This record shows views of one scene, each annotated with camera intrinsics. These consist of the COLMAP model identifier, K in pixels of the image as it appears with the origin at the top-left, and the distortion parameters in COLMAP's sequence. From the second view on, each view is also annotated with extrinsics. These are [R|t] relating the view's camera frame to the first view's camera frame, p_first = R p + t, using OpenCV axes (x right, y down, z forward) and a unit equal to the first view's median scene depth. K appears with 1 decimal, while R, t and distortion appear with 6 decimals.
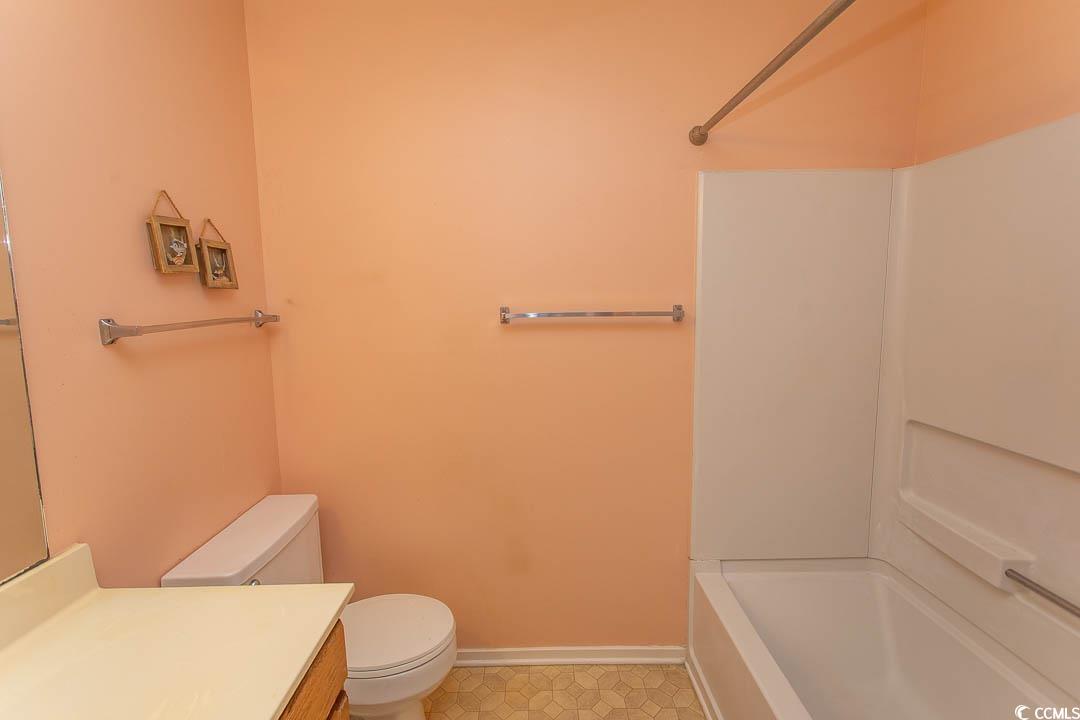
lens RADIAL K [[506.7, 0, 536.3], [0, 506.7, 353.9], [0, 0, 1]] dist [0.000822, 0.000120]
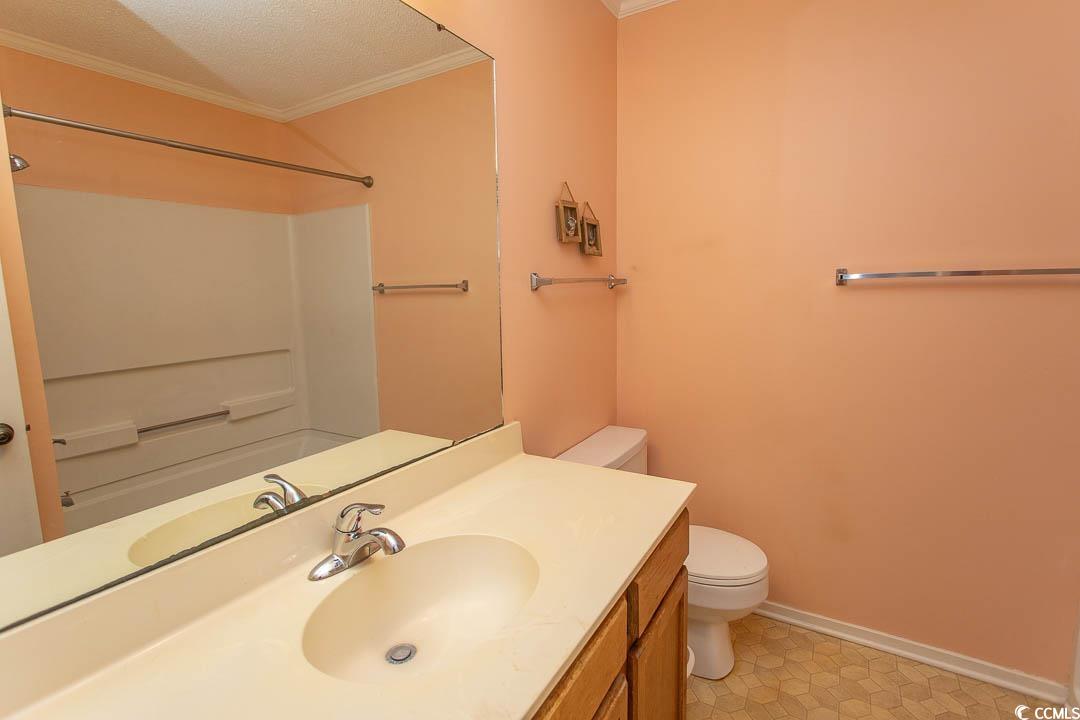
lens RADIAL K [[506.7, 0, 536.3], [0, 506.7, 353.9], [0, 0, 1]] dist [0.000822, 0.000120]
pose [[0.849775, 0.065558, -0.523053, -0.048759], [-0.053625, 0.997840, 0.037947, 0.079298], [0.524410, -0.004198, 0.851455, -0.175244]]
